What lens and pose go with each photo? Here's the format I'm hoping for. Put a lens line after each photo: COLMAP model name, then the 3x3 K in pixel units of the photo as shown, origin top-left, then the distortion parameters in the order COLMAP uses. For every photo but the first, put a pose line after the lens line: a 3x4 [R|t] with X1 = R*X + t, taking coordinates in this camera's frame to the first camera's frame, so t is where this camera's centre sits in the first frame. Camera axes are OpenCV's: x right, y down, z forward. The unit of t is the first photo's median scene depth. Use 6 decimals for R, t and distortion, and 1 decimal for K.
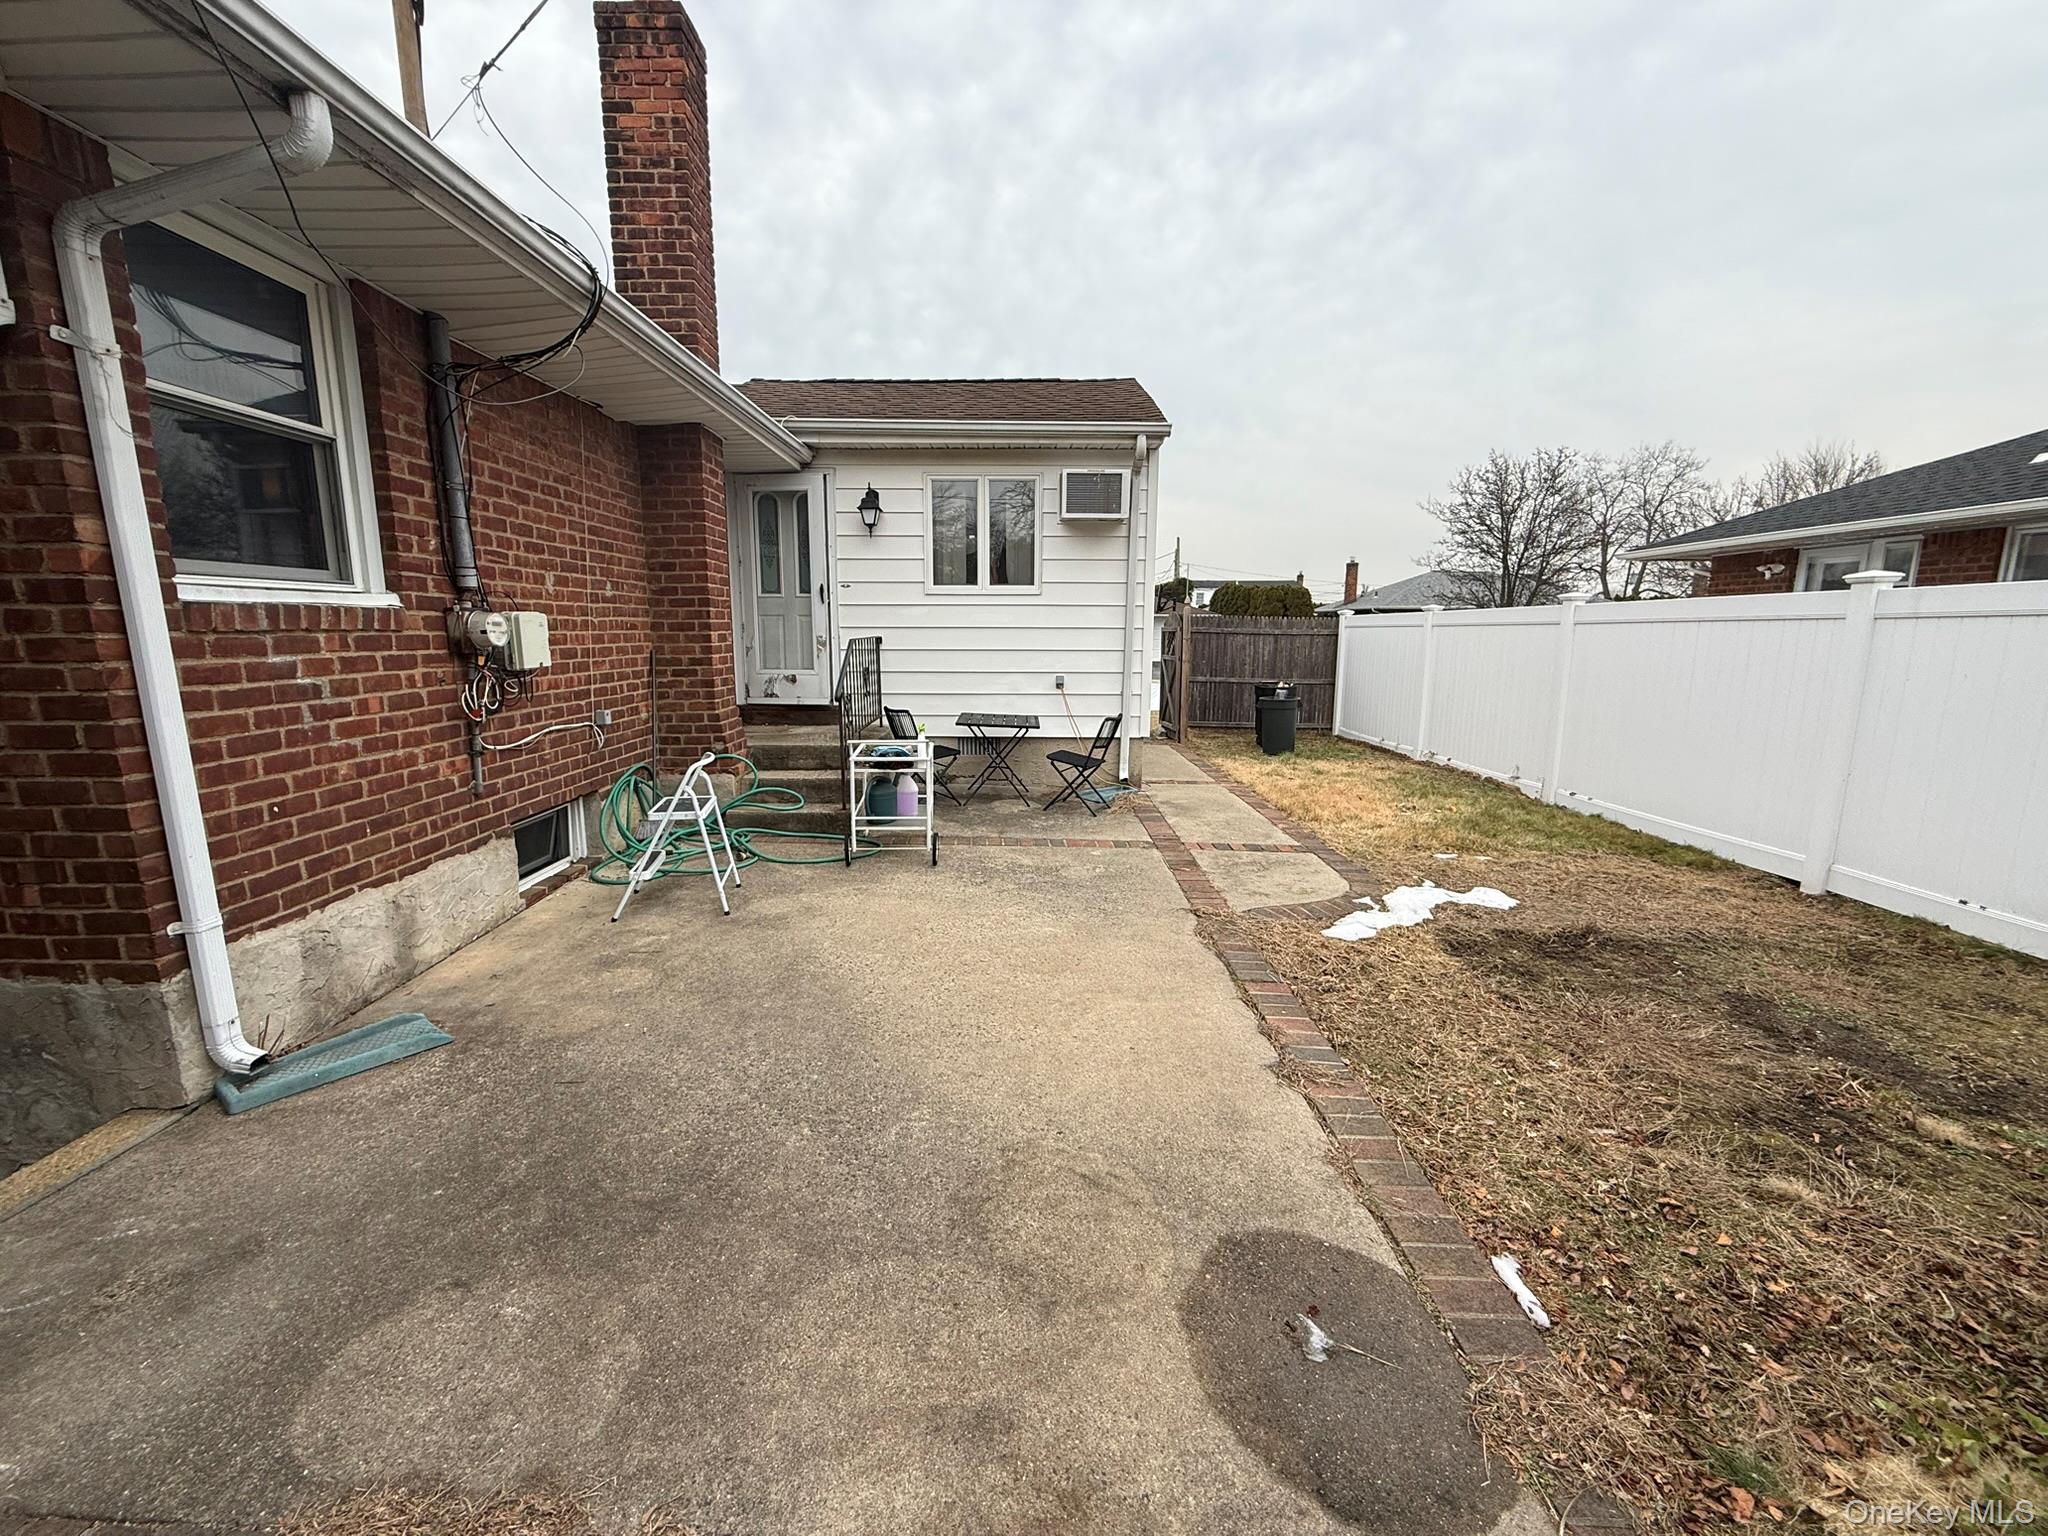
lens RADIAL K [[816.7, 0, 1016.2], [0, 816.7, 773.1], [0, 0, 1]] dist [0.000132, -0.000158]
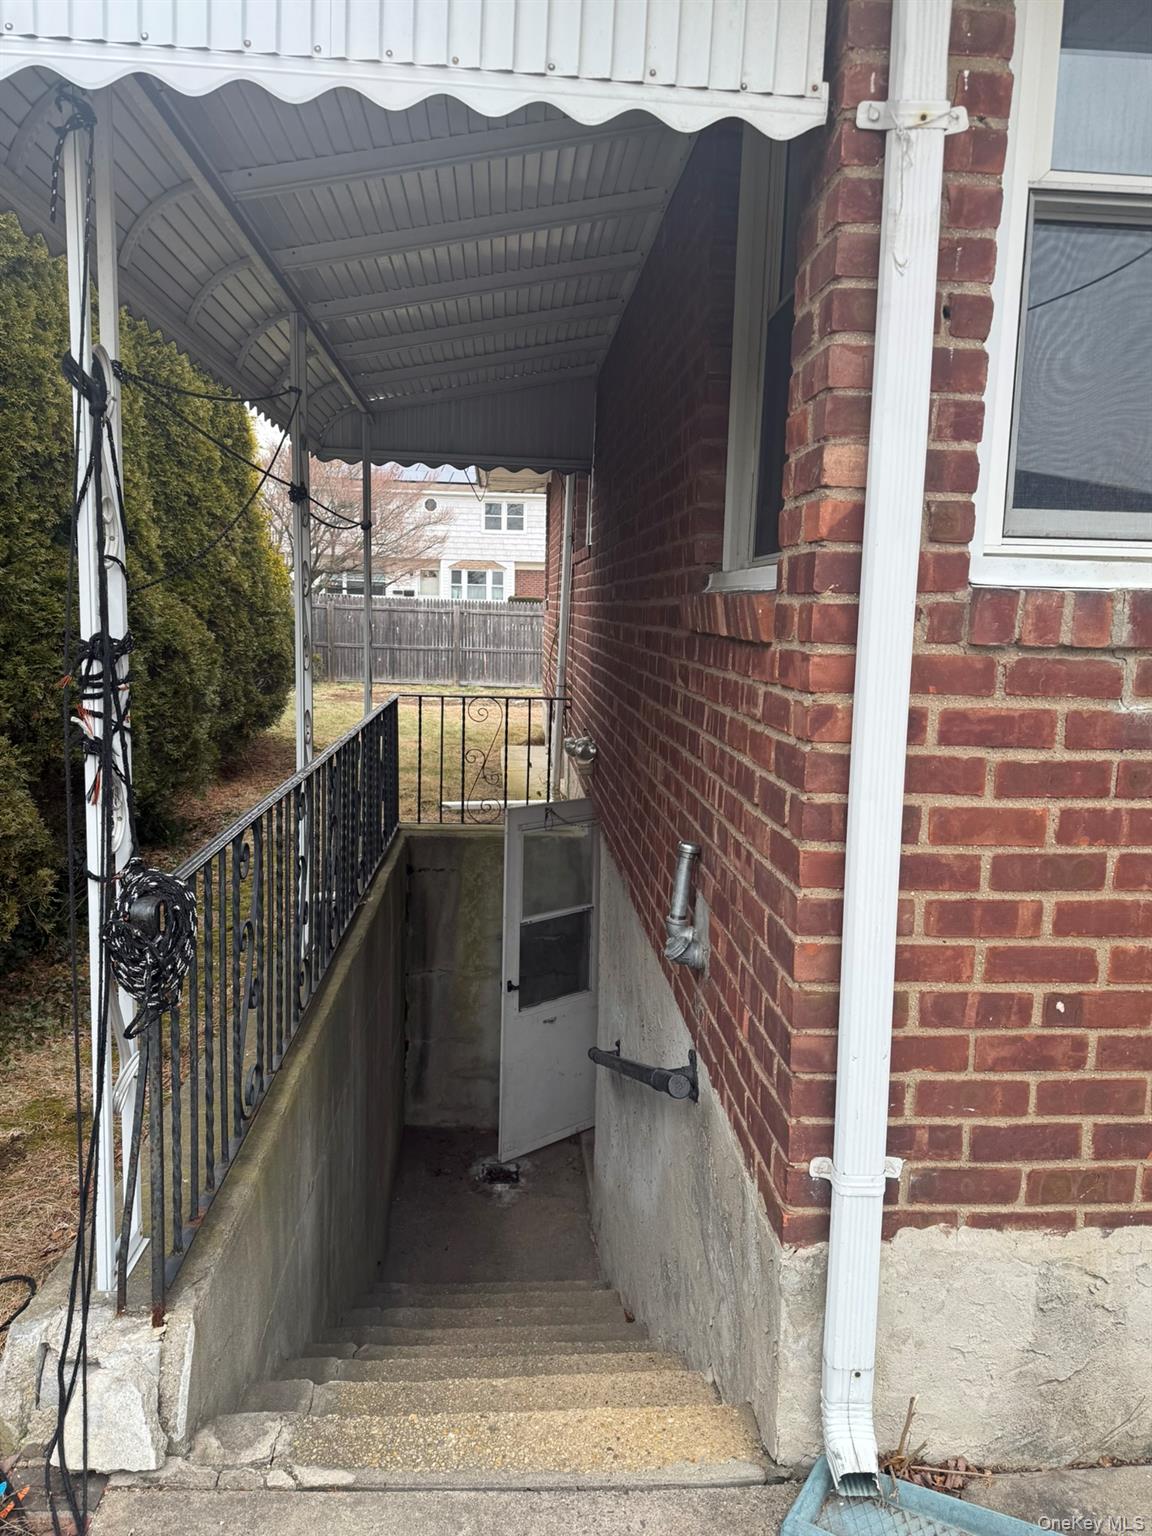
lens RADIAL K [[1124.7, 0, 575.4], [0, 1124.7, 765.8], [0, 0, 1]] dist [0.026301, -0.022810]
pose [[0.072968, 0.130106, -0.988811, -0.288714], [-0.198578, 0.973498, 0.113438, -0.121814], [0.977365, 0.188079, 0.096870, 0.654533]]
